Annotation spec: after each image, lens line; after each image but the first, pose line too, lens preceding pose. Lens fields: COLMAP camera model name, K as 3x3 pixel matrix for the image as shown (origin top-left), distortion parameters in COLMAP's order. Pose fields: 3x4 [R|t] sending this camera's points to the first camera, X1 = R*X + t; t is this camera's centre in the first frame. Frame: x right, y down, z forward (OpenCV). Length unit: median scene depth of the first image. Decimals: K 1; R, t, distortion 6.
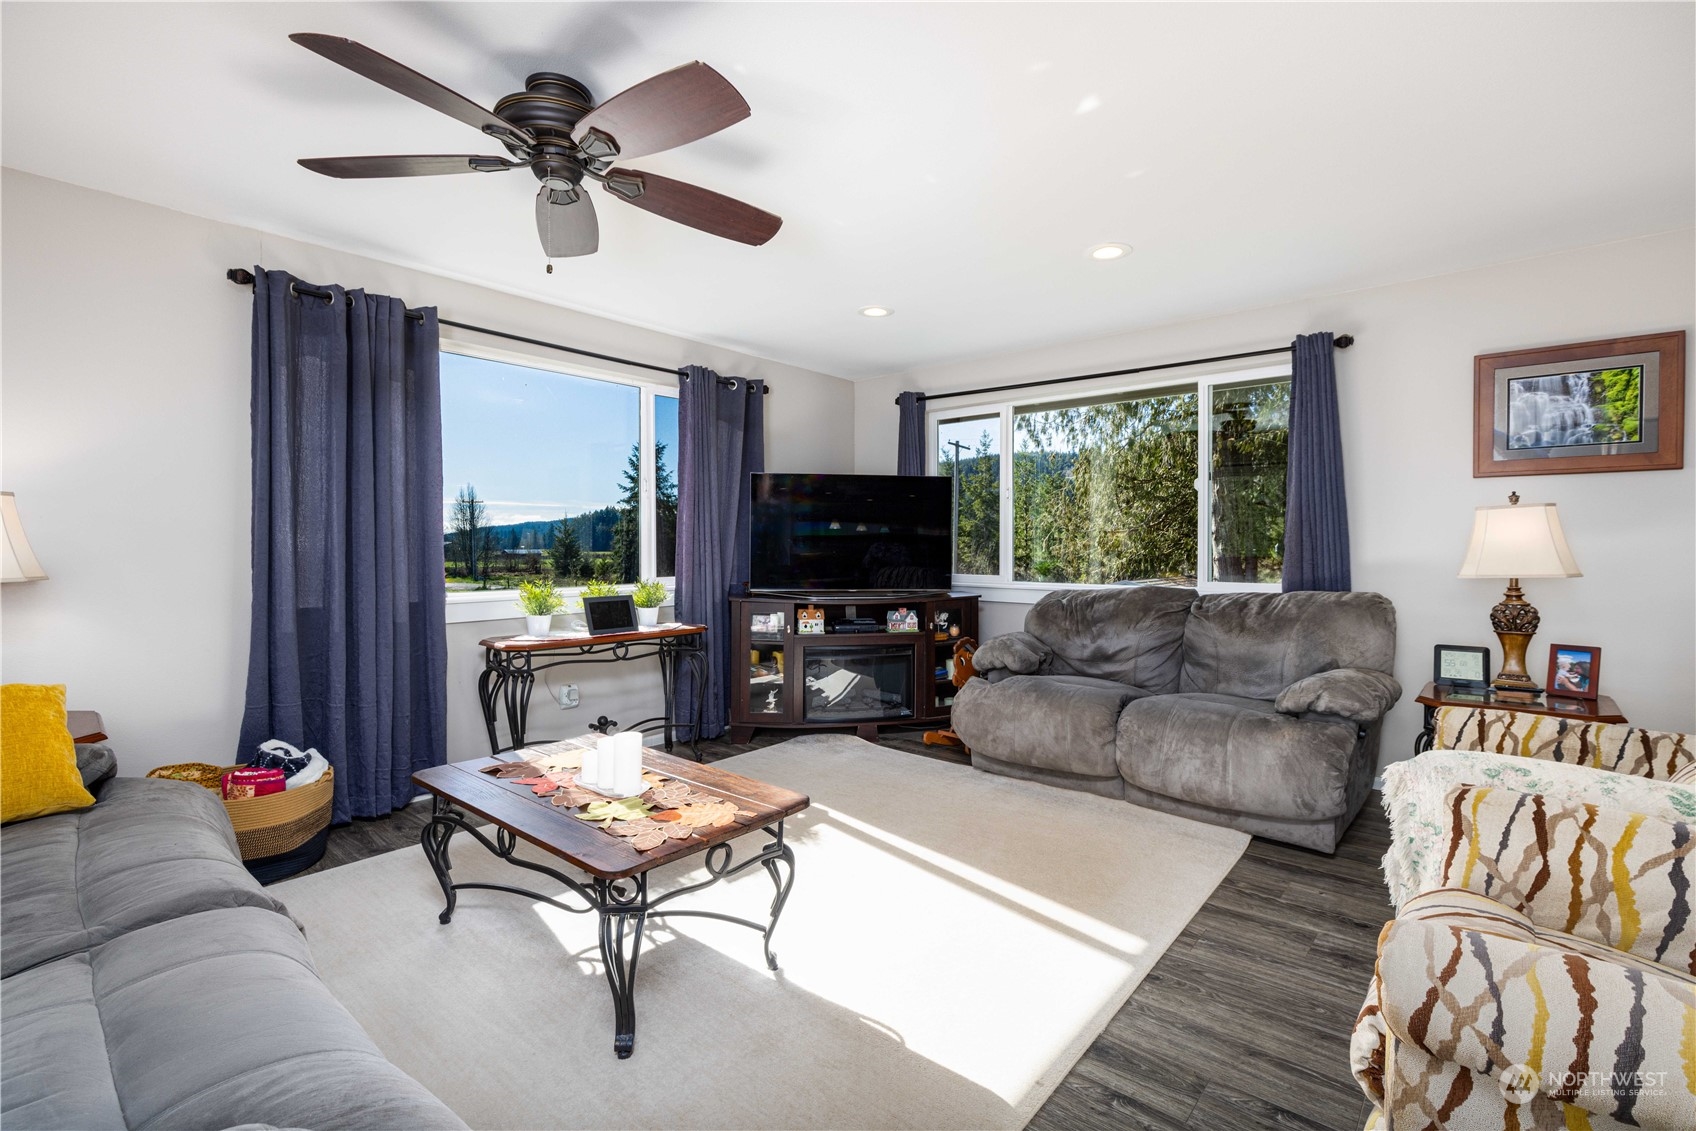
lens RADIAL K [[760.2, 0, 867.0], [0, 760.2, 550.8], [0, 0, 1]] dist [0.002020, -0.000580]
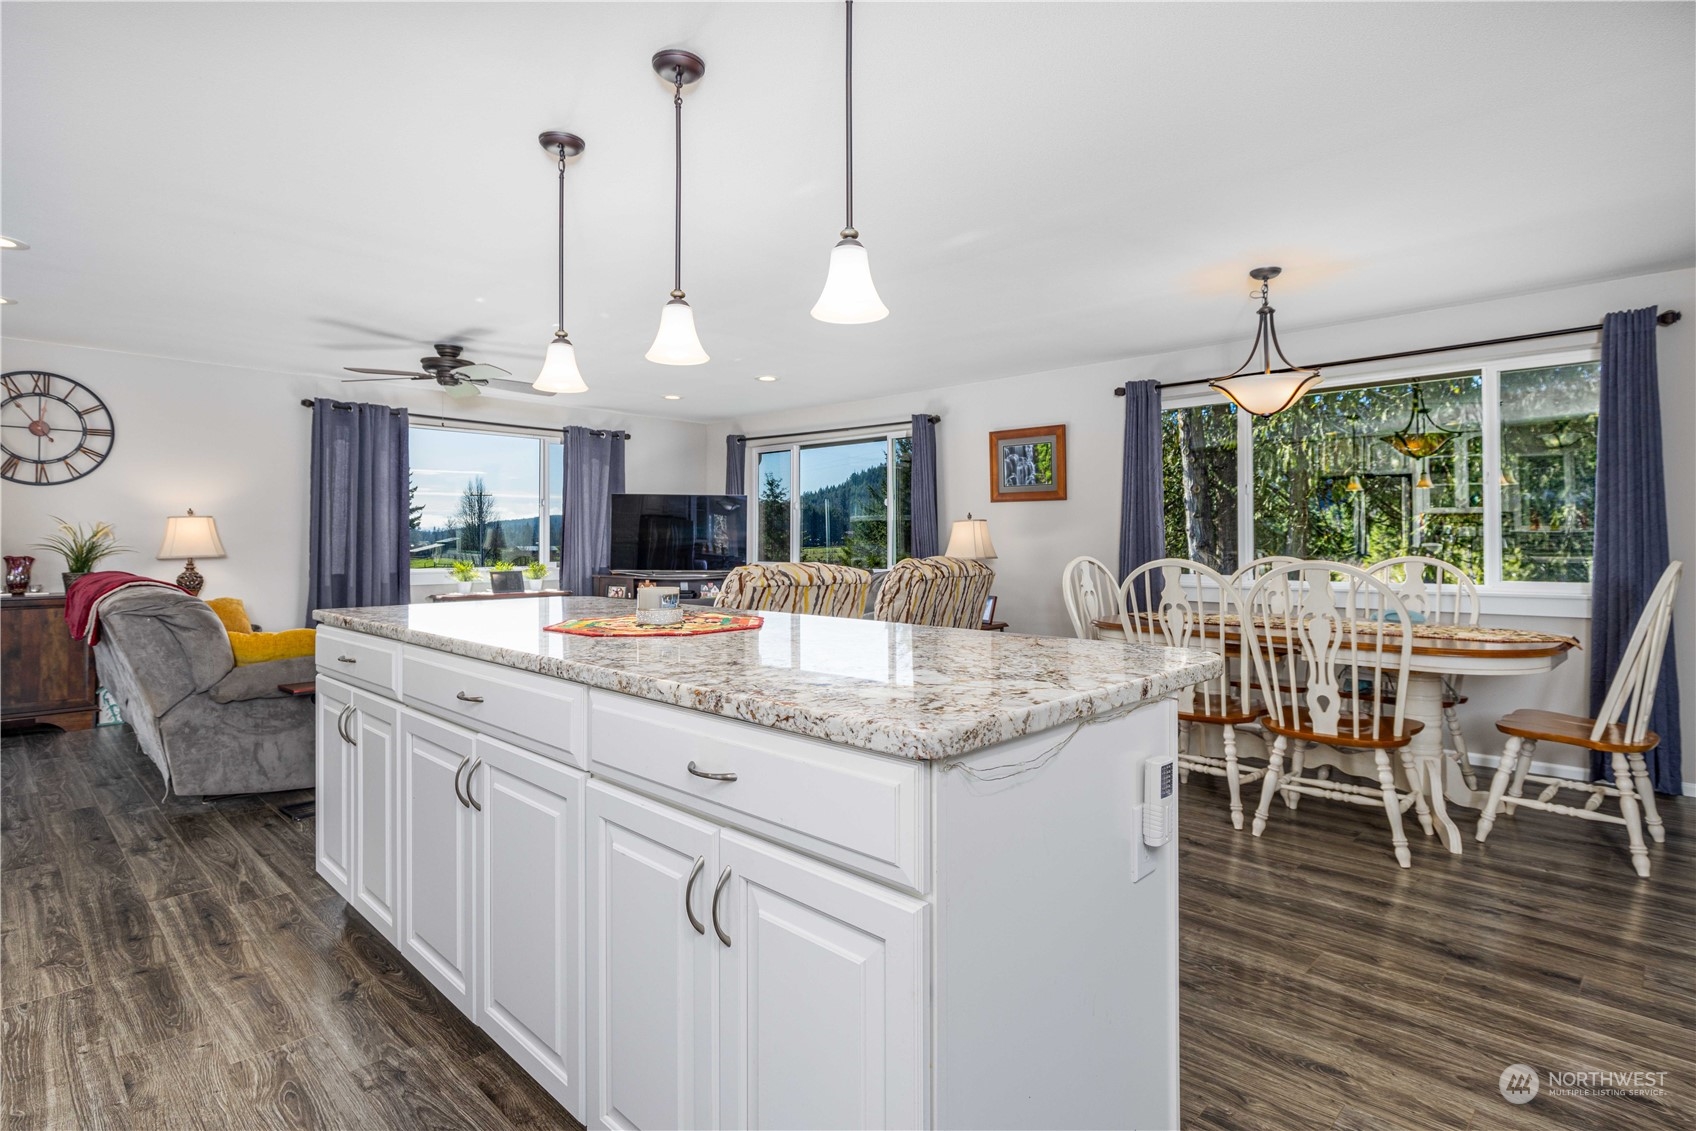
lens RADIAL K [[820.5, 0, 847.0], [0, 820.5, 532.6], [0, 0, 1]] dist [-0.000711, -0.000208]
pose [[0.998297, 0.001491, -0.058313, 0.463763], [-0.002560, 0.999830, -0.018275, 0.005233], [0.058276, 0.018393, 0.998131, -0.688715]]
